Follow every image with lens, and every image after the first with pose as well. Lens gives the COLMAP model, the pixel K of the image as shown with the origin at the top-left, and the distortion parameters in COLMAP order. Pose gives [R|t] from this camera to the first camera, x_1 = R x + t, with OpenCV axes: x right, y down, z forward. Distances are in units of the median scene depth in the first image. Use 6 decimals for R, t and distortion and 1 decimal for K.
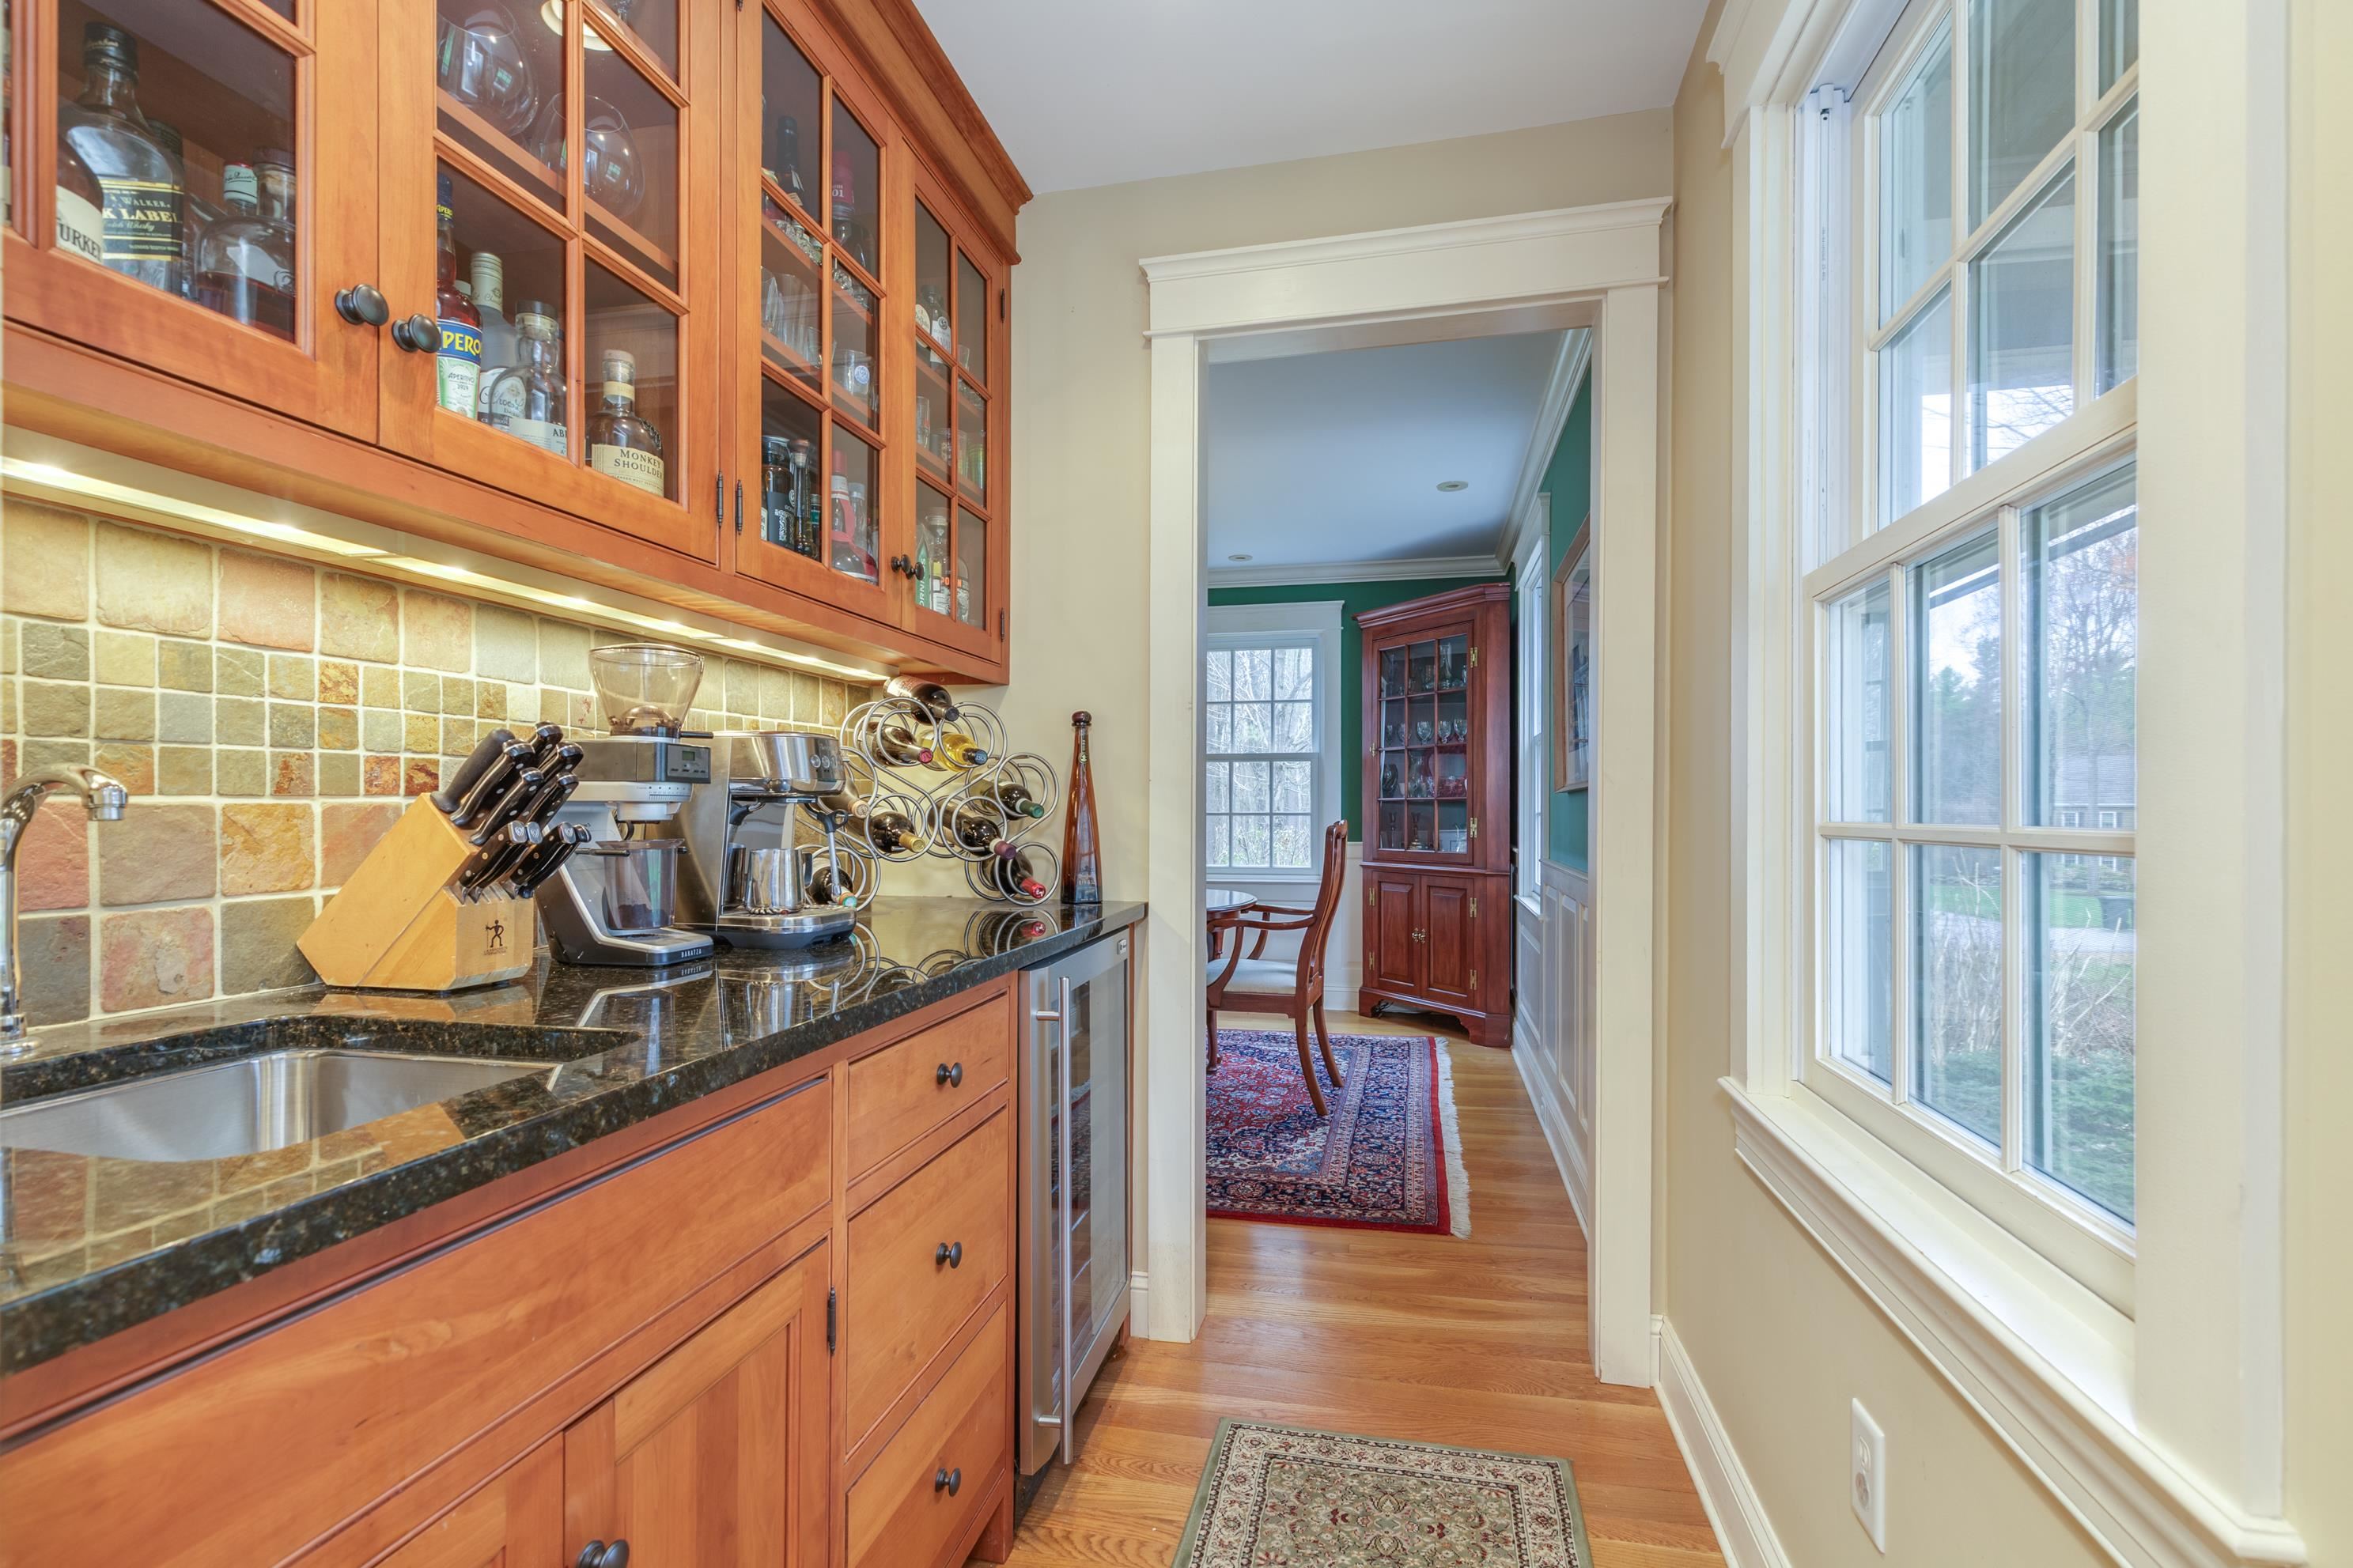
lens RADIAL K [[1071.8, 0, 1174.5], [0, 1071.8, 800.3], [0, 0, 1]] dist [0.004603, -0.000917]
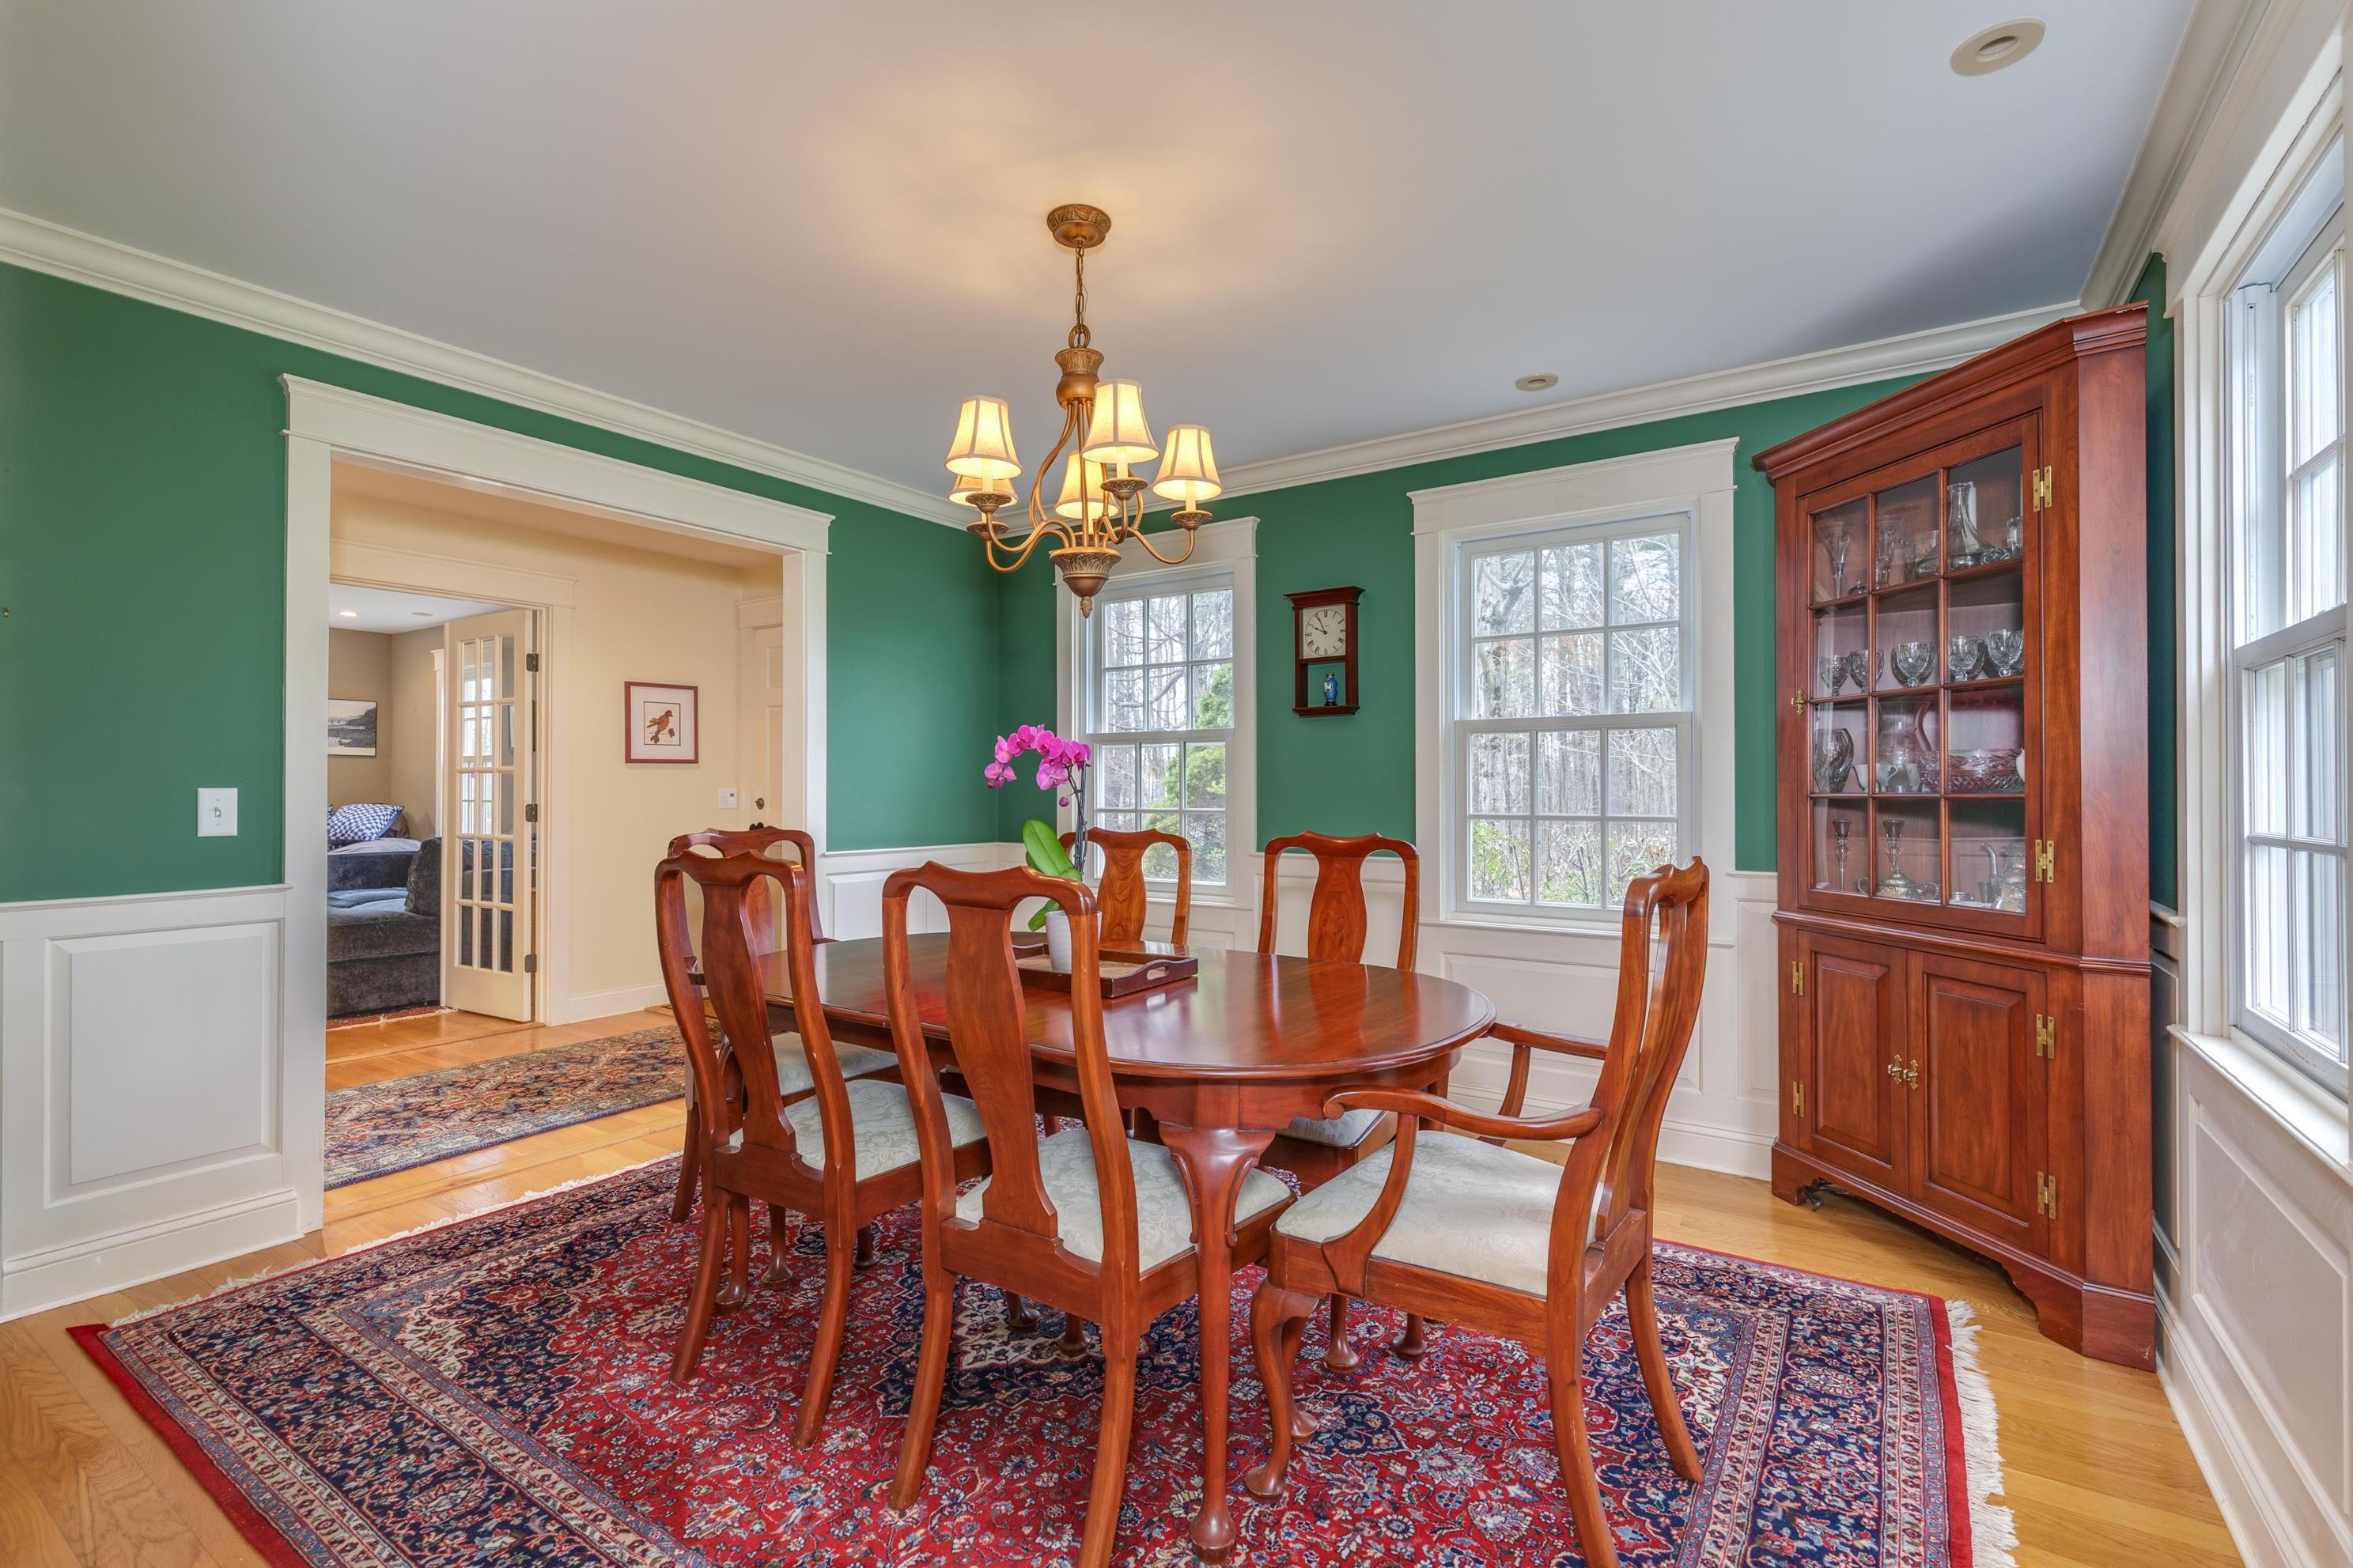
lens RADIAL K [[1071.8, 0, 1162.6], [0, 1071.8, 776.4], [0, 0, 1]] dist [0.004603, -0.000917]
pose [[0.931667, -0.003408, -0.363298, 0.092951], [0.001079, 0.999978, -0.006613, -0.007894], [0.363313, 0.005769, 0.931649, 0.427126]]
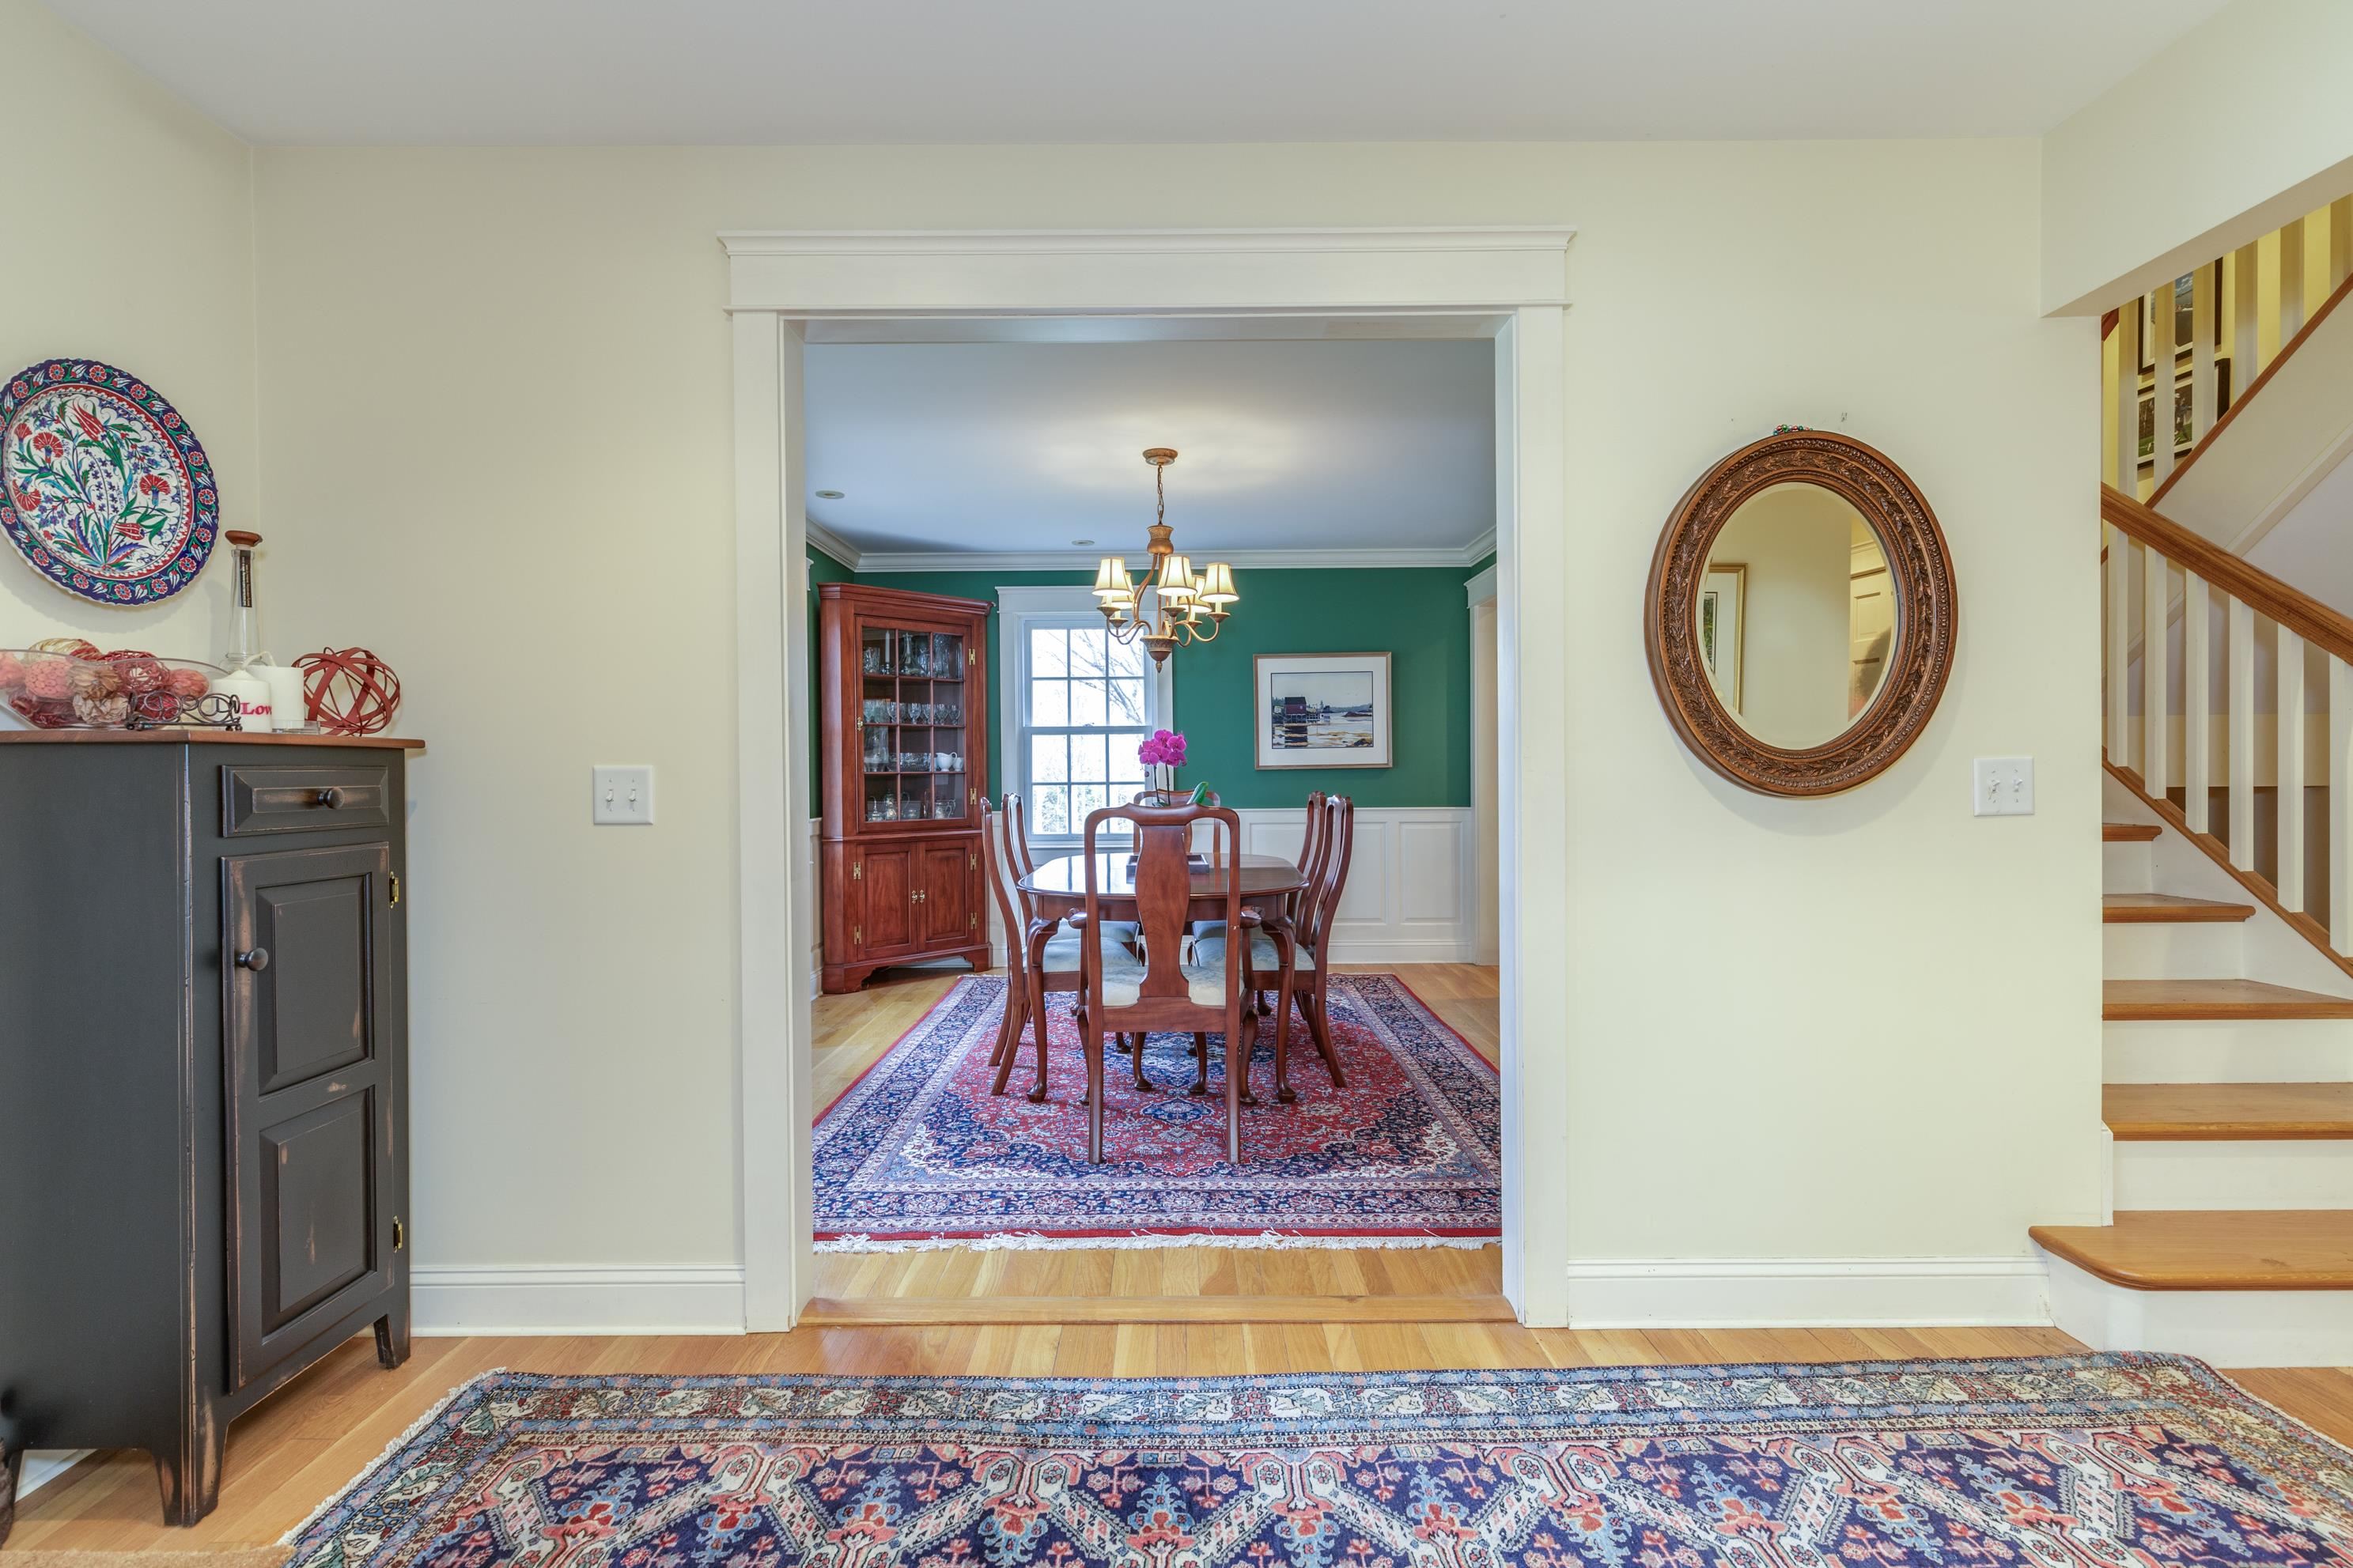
lens RADIAL K [[1071.8, 0, 1172.7], [0, 1071.8, 782.8], [0, 0, 1]] dist [0.004603, -0.000917]
pose [[-0.235294, -0.008332, 0.971889, -0.950085], [-0.000170, 0.999964, 0.008531, -0.000988], [-0.971924, 0.001842, -0.235287, 1.047949]]
